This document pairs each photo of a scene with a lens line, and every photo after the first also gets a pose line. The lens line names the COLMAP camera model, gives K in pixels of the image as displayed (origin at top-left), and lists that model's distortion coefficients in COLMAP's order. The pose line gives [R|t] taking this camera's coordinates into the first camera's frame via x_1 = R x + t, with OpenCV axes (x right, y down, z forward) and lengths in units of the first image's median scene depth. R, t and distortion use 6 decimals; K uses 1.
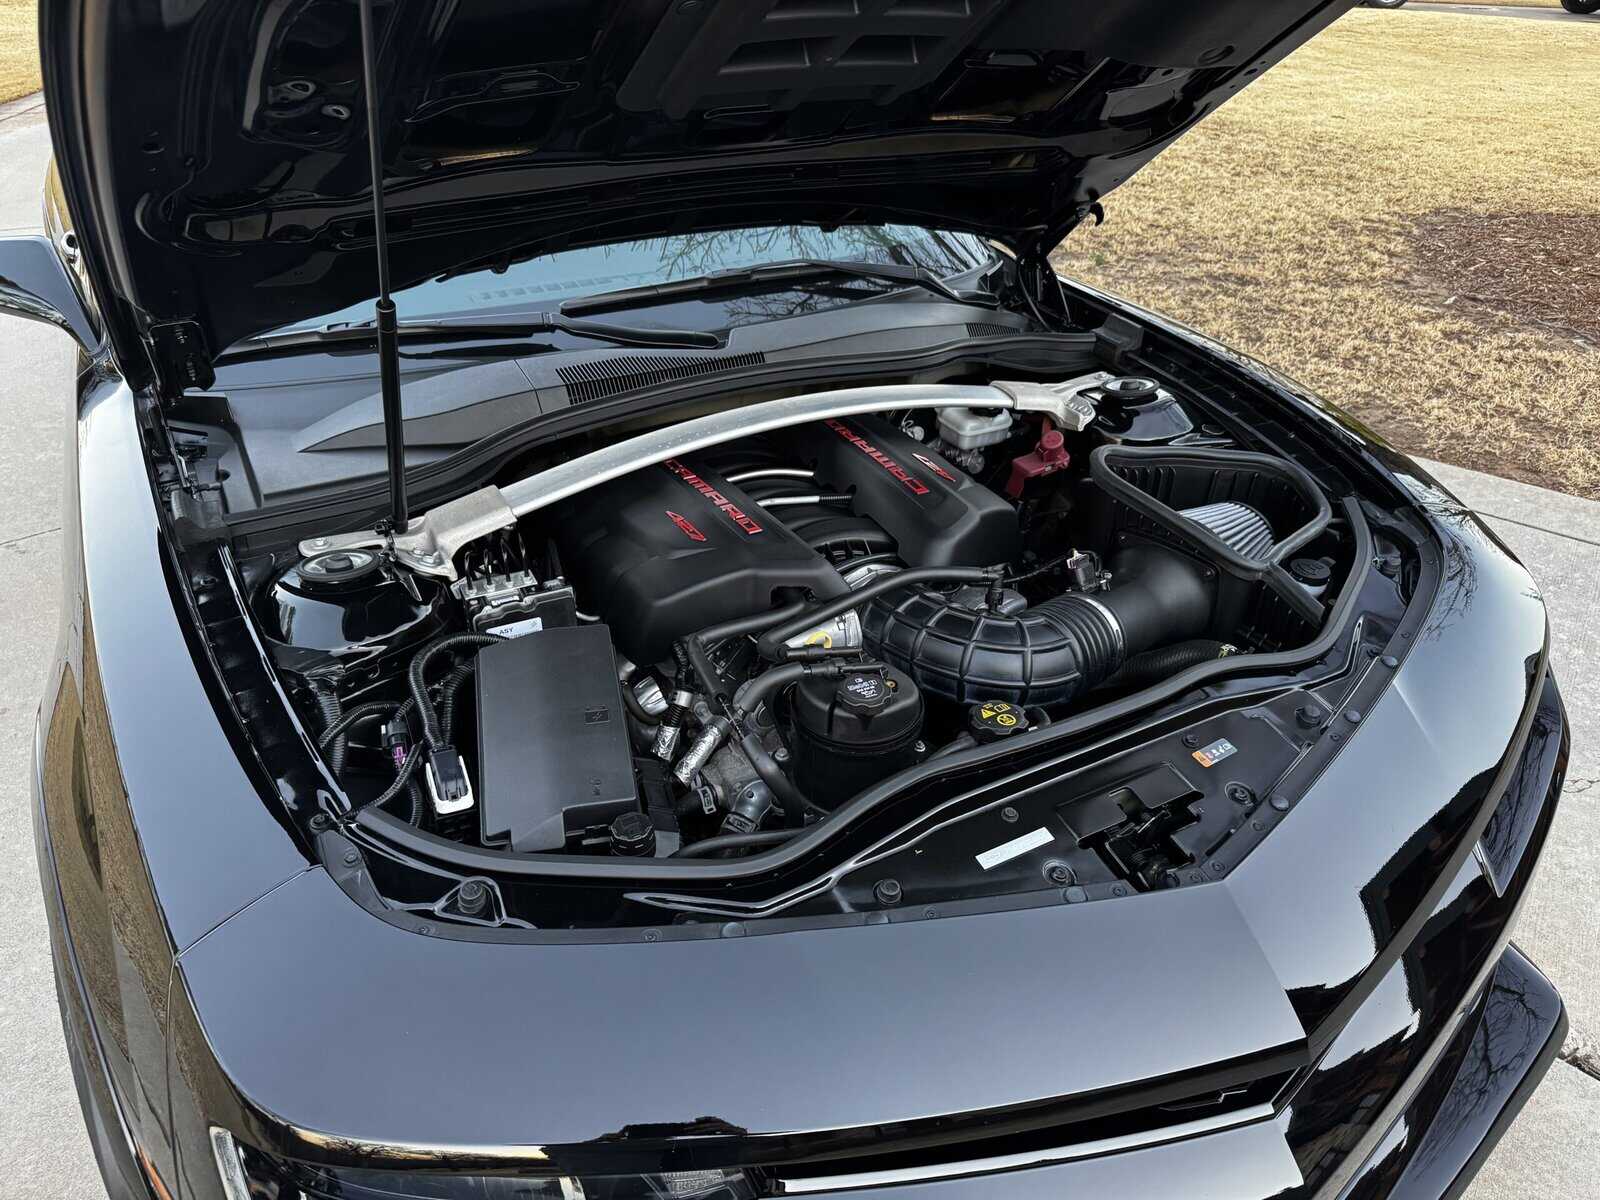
lens RADIAL K [[1133.4, 0, 796.7], [0, 1133.4, 591.3], [0, 0, 1]] dist [0.009841, -0.017507]
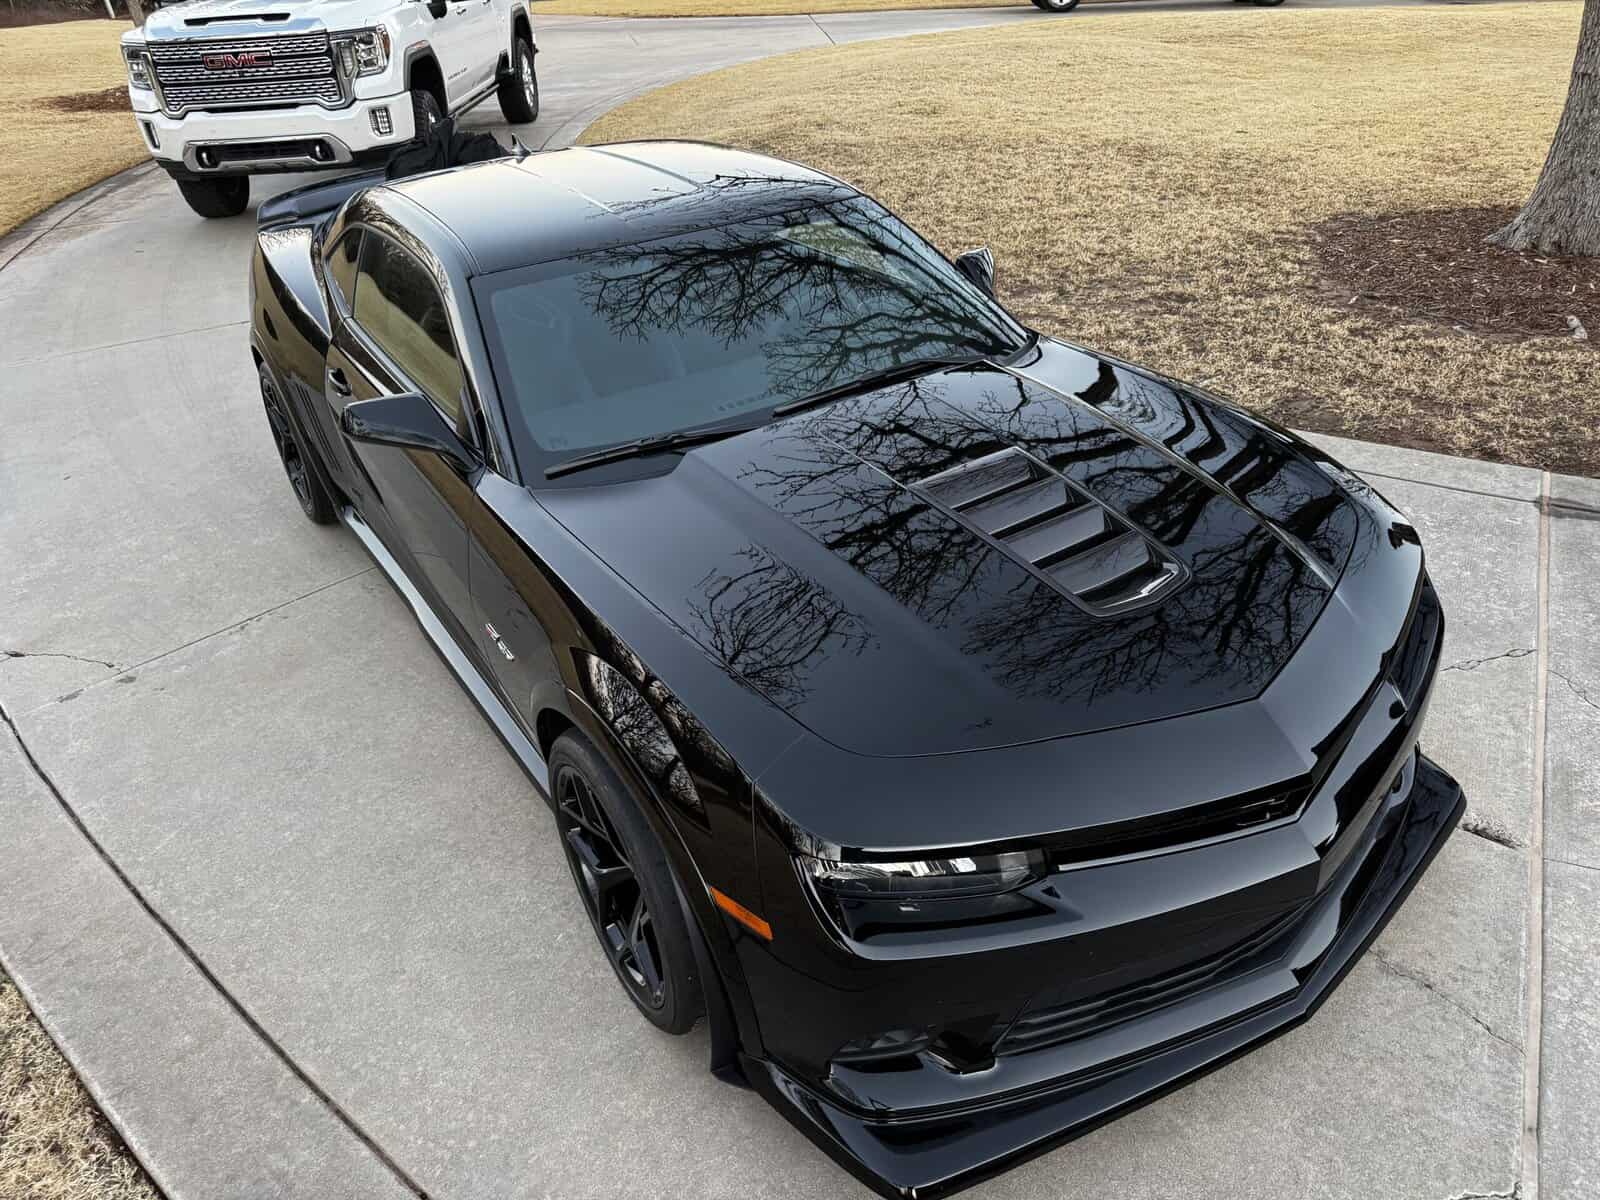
lens RADIAL K [[1133.4, 0, 799.8], [0, 1133.4, 610.9], [0, 0, 1]] dist [0.009841, -0.017507]
pose [[0.993626, -0.103906, 0.043713, -0.097447], [0.103626, 0.994579, 0.008620, 0.001482], [-0.044371, -0.004035, 0.999007, -0.184301]]
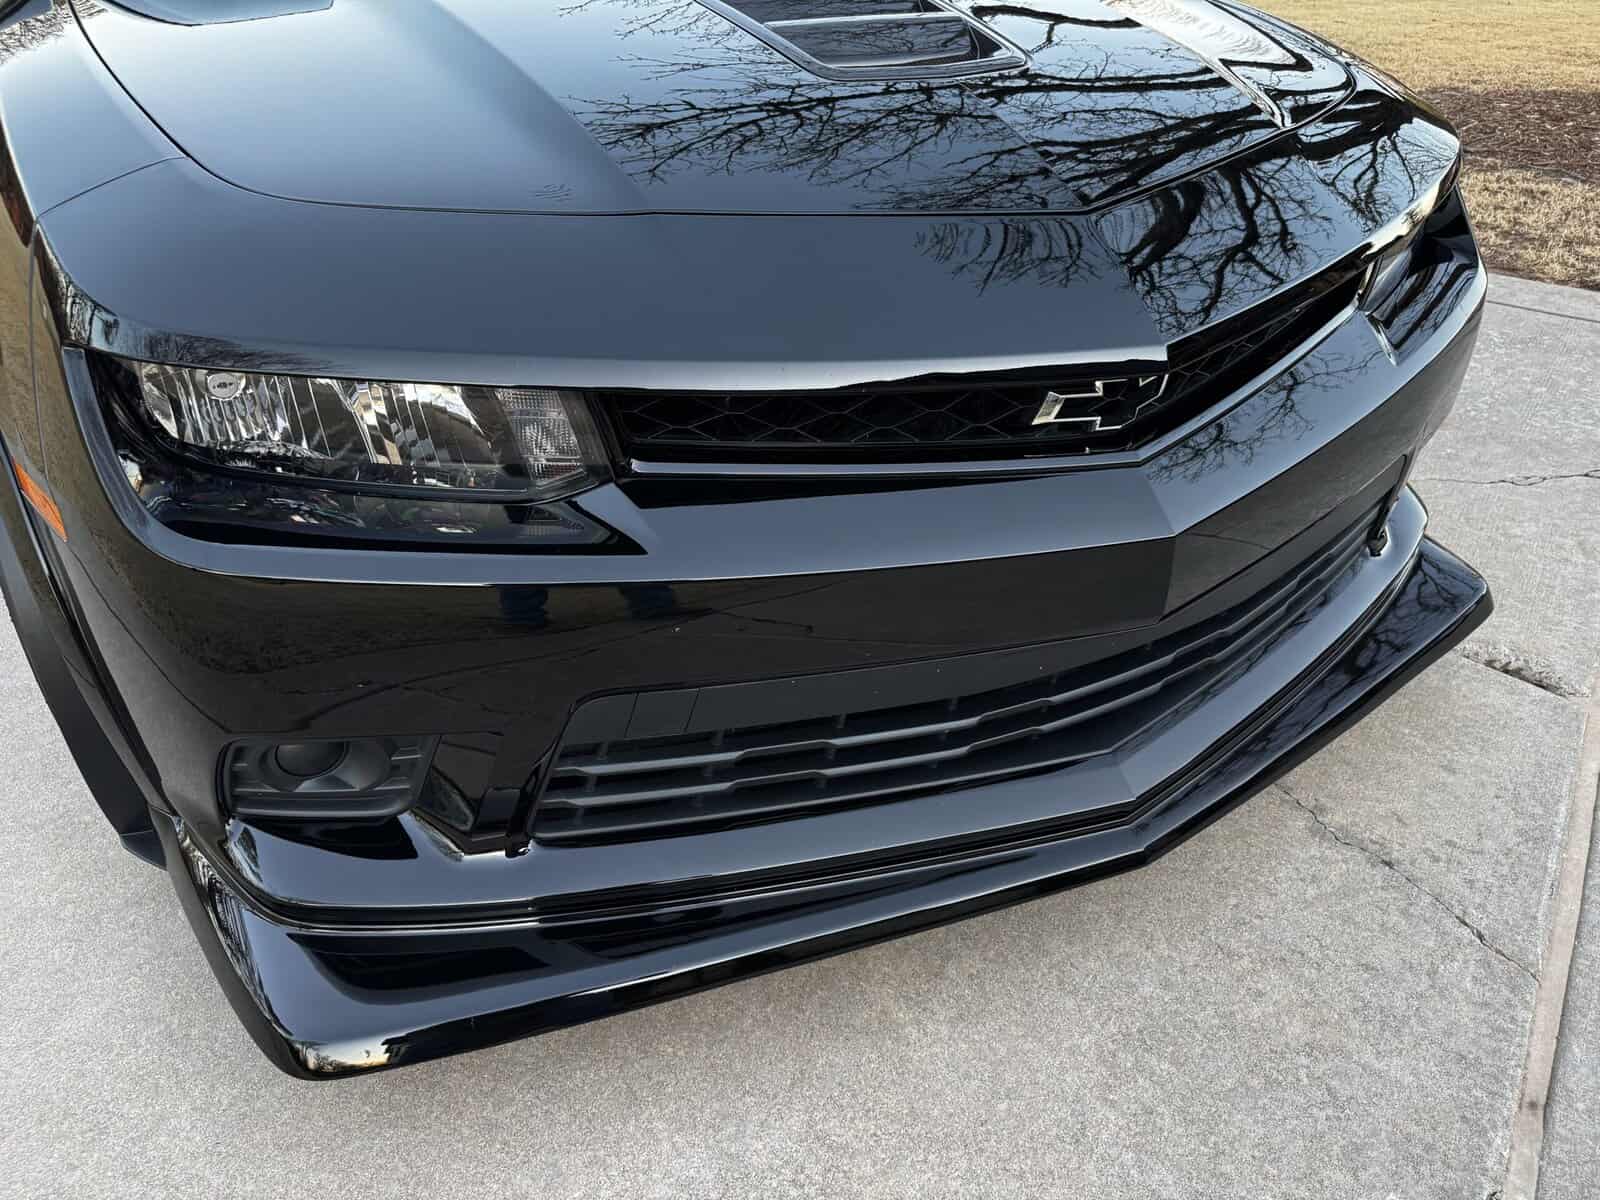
lens RADIAL K [[1133.4, 0, 798.6], [0, 1133.4, 597.4], [0, 0, 1]] dist [0.009841, -0.017507]
pose [[0.999870, -0.004203, -0.015565, 0.028541], [0.004334, 0.999955, 0.008410, 0.122040], [0.015529, -0.008476, 0.999843, -0.003735]]
